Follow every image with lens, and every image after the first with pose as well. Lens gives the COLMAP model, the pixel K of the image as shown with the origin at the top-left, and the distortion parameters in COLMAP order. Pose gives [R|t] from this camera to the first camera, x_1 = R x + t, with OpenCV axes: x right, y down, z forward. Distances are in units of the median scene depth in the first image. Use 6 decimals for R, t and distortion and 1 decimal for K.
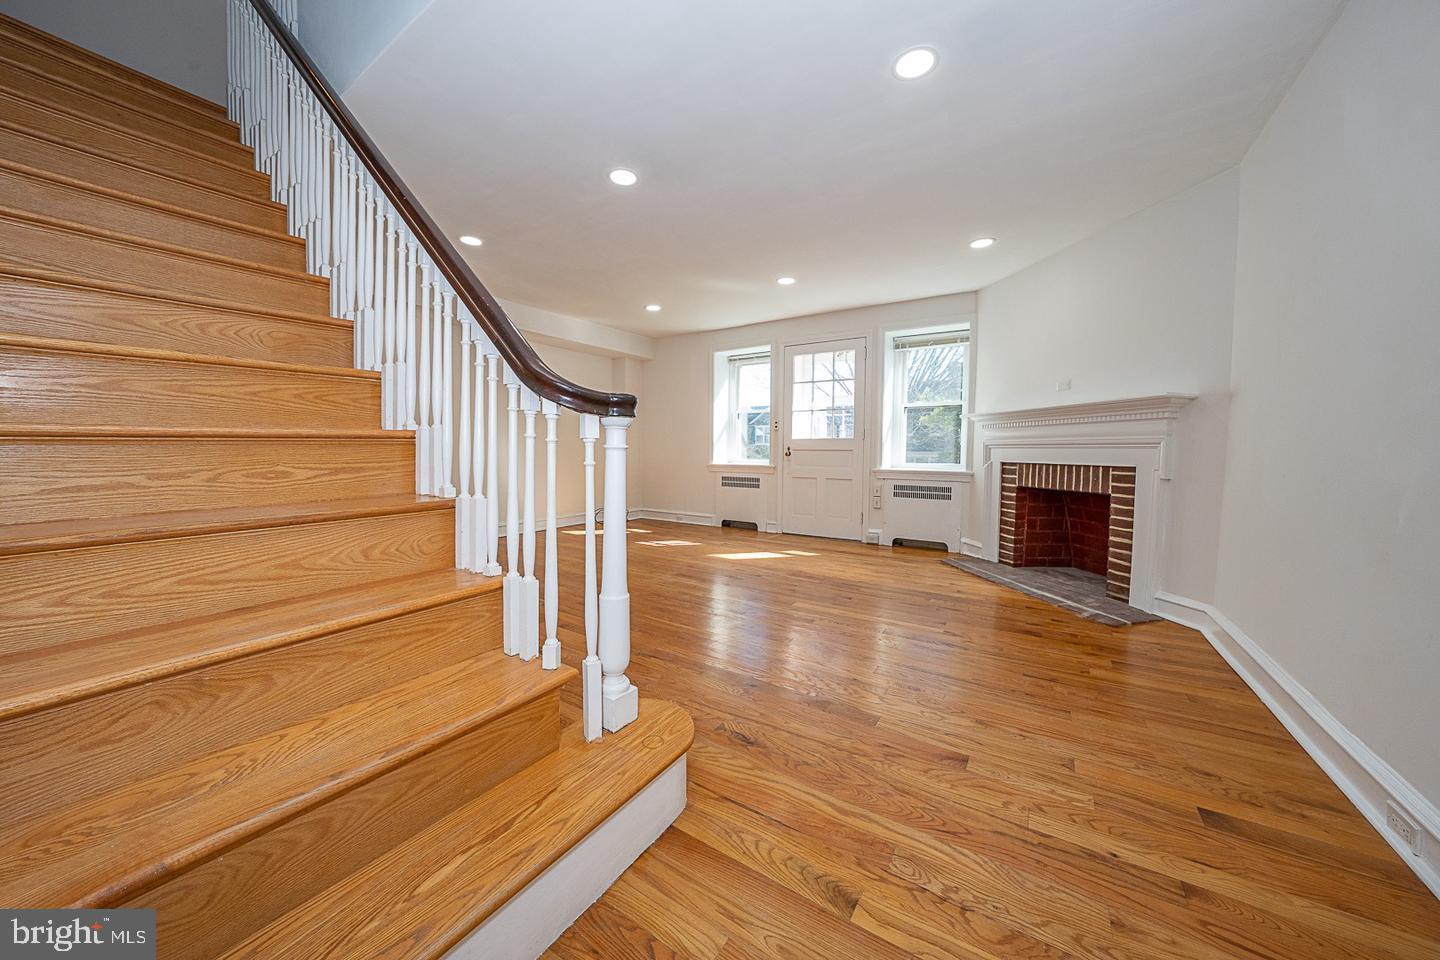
lens RADIAL K [[496.0, 0, 721.8], [0, 496.0, 469.6], [0, 0, 1]] dist [-0.021143, 0.003339]
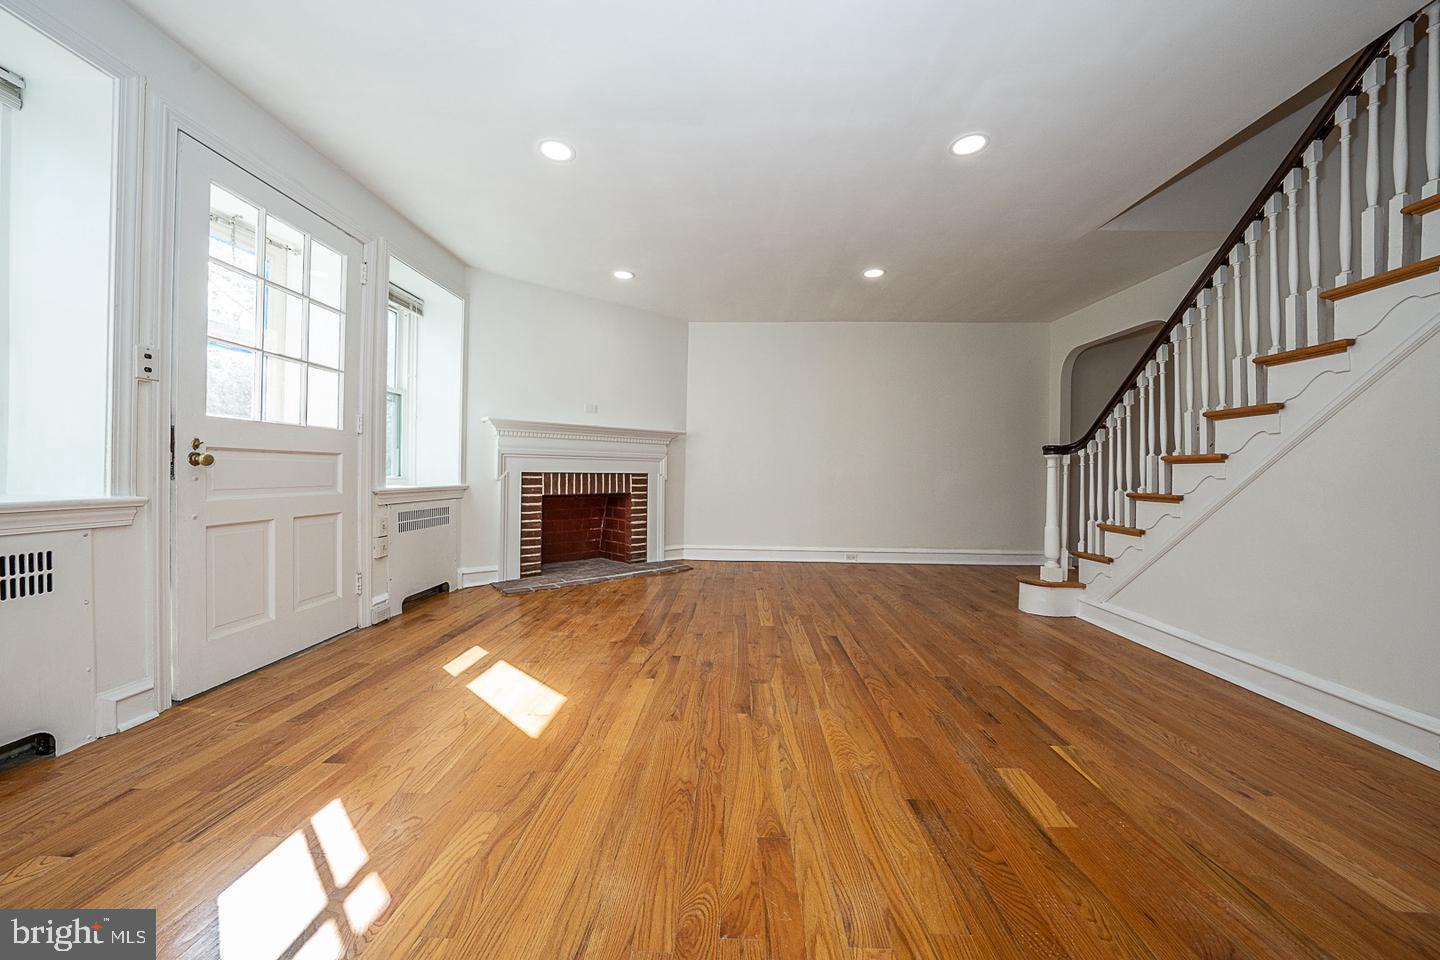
lens RADIAL K [[496.0, 0, 686.4], [0, 496.0, 468.1], [0, 0, 1]] dist [-0.021143, 0.003339]
pose [[-0.460848, -0.010049, 0.887422, -0.417647], [0.017104, 0.999650, 0.020202, -0.036403], [-0.887314, 0.024488, -0.460515, 1.148731]]
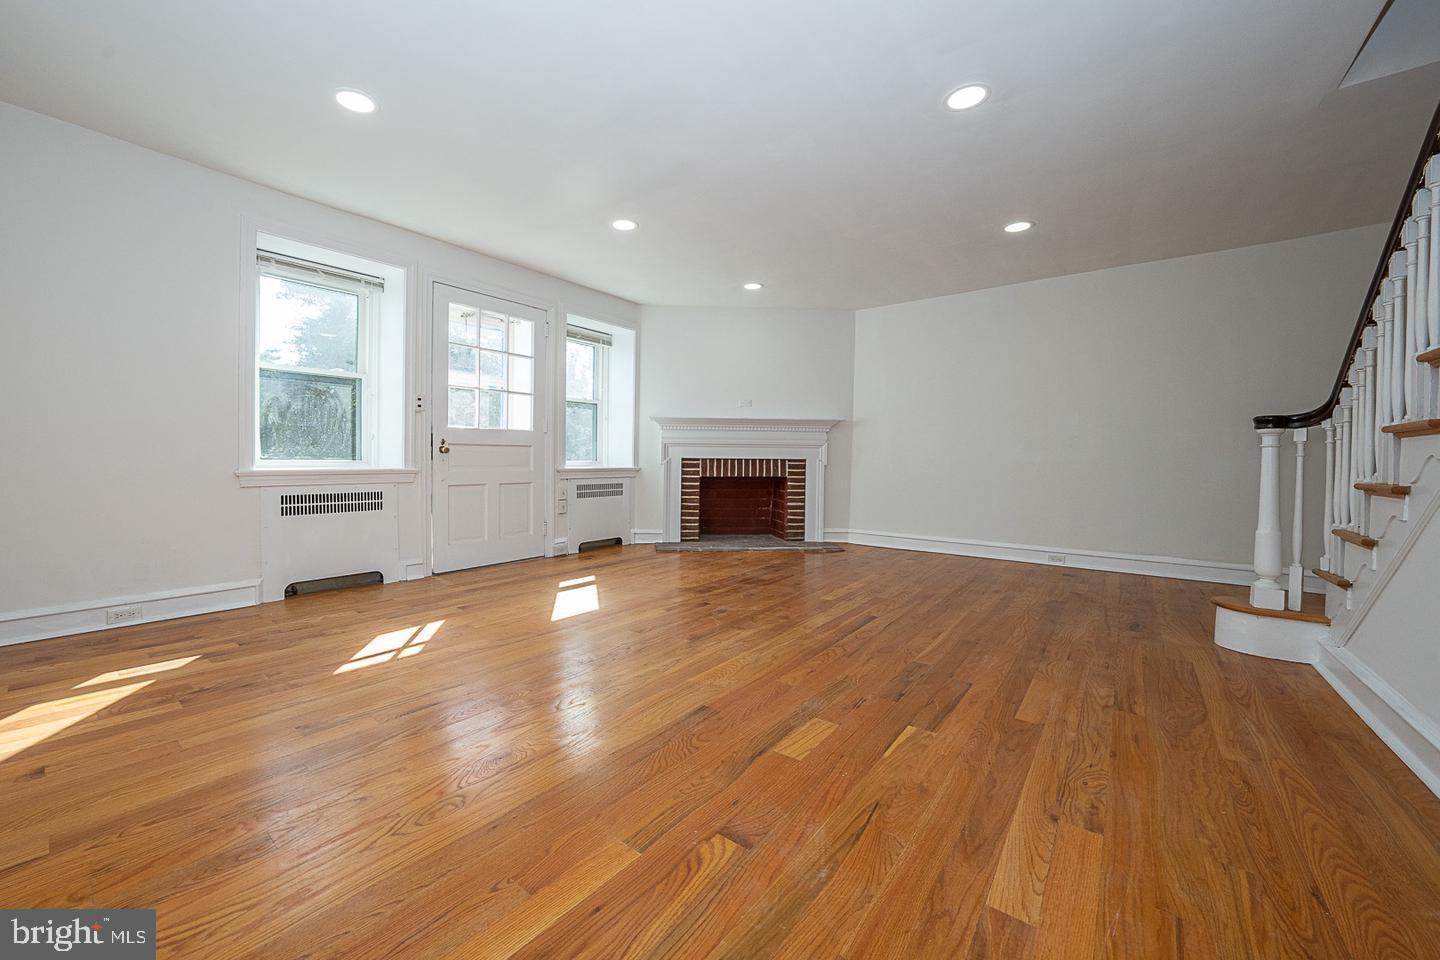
lens RADIAL K [[496.0, 0, 698.6], [0, 496.0, 464.6], [0, 0, 1]] dist [-0.021143, 0.003339]
pose [[0.100296, -0.020785, 0.994740, -0.598258], [0.026554, 0.999482, 0.018207, -0.018460], [-0.994603, 0.024588, 0.100796, 0.847521]]
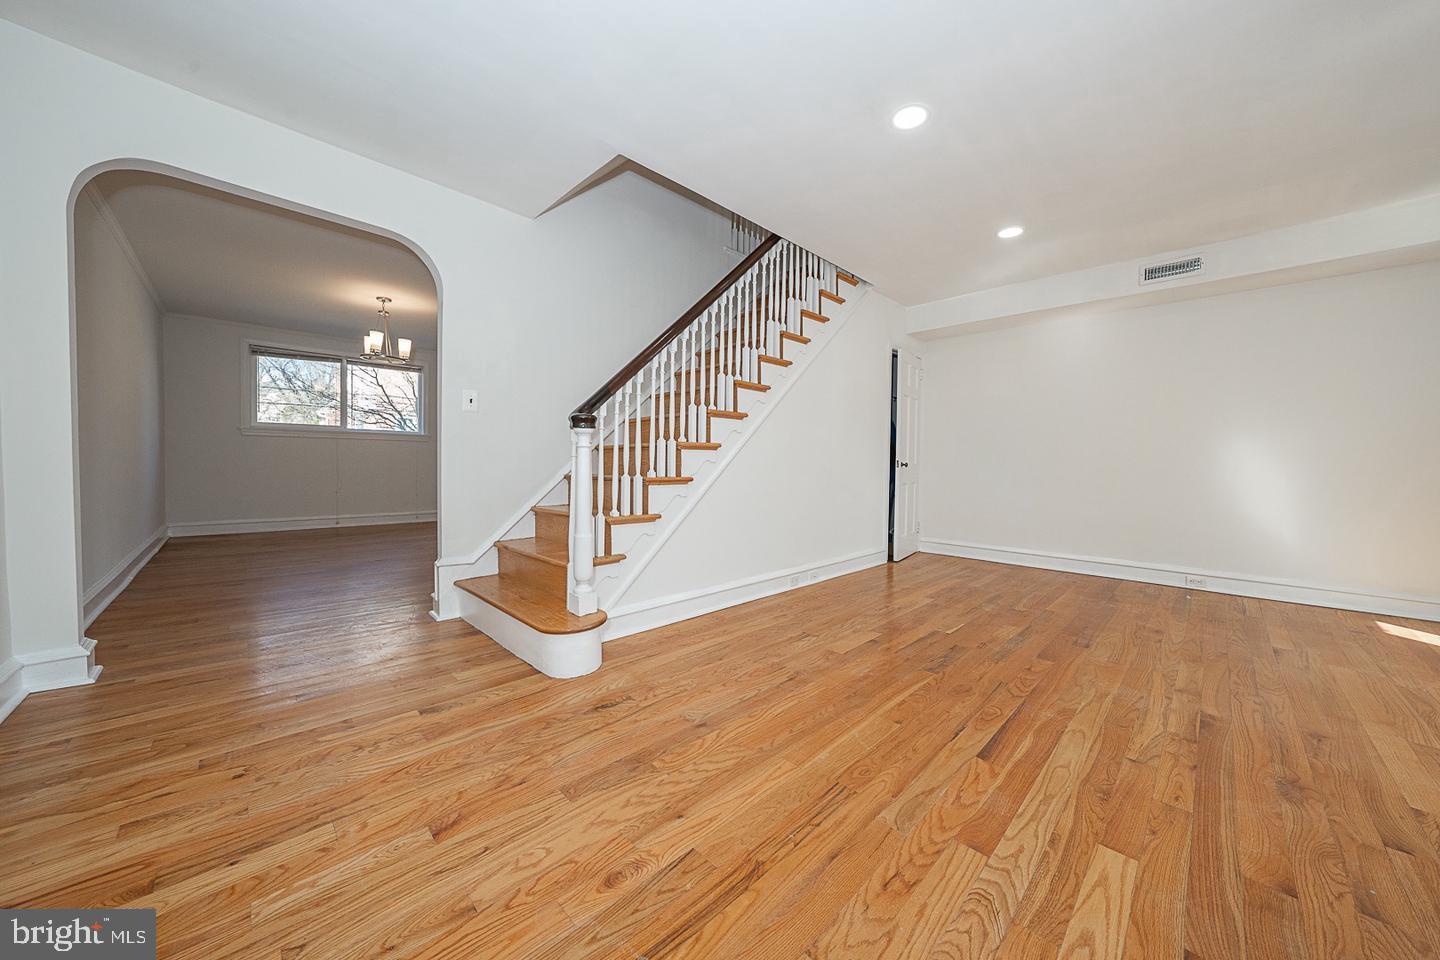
lens RADIAL K [[496.0, 0, 722.1], [0, 496.0, 475.5], [0, 0, 1]] dist [-0.021143, 0.003339]
pose [[-0.206559, 0.011468, -0.978367, 0.425038], [-0.053522, 0.998302, 0.023002, -0.004030], [0.976969, 0.057115, -0.205595, 0.579379]]
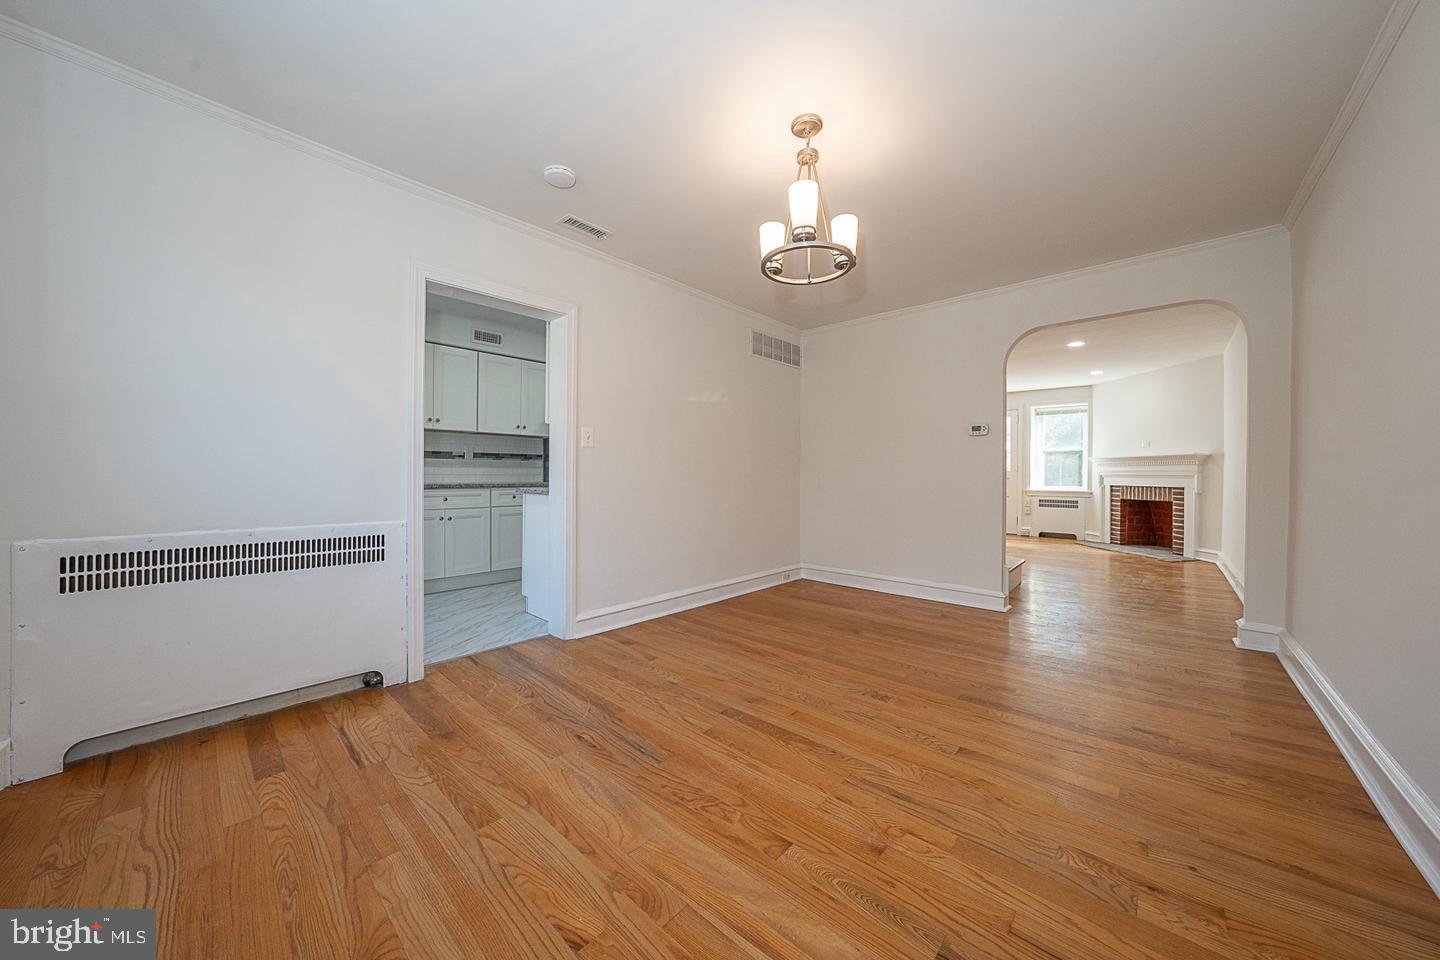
lens RADIAL K [[496.0, 0, 723.3], [0, 496.0, 473.1], [0, 0, 1]] dist [-0.021143, 0.003339]
pose [[0.989635, -0.004149, -0.143548, -0.537780], [-0.001689, 0.999177, -0.040521, 0.014150], [0.143598, 0.040343, 0.988814, -0.910533]]
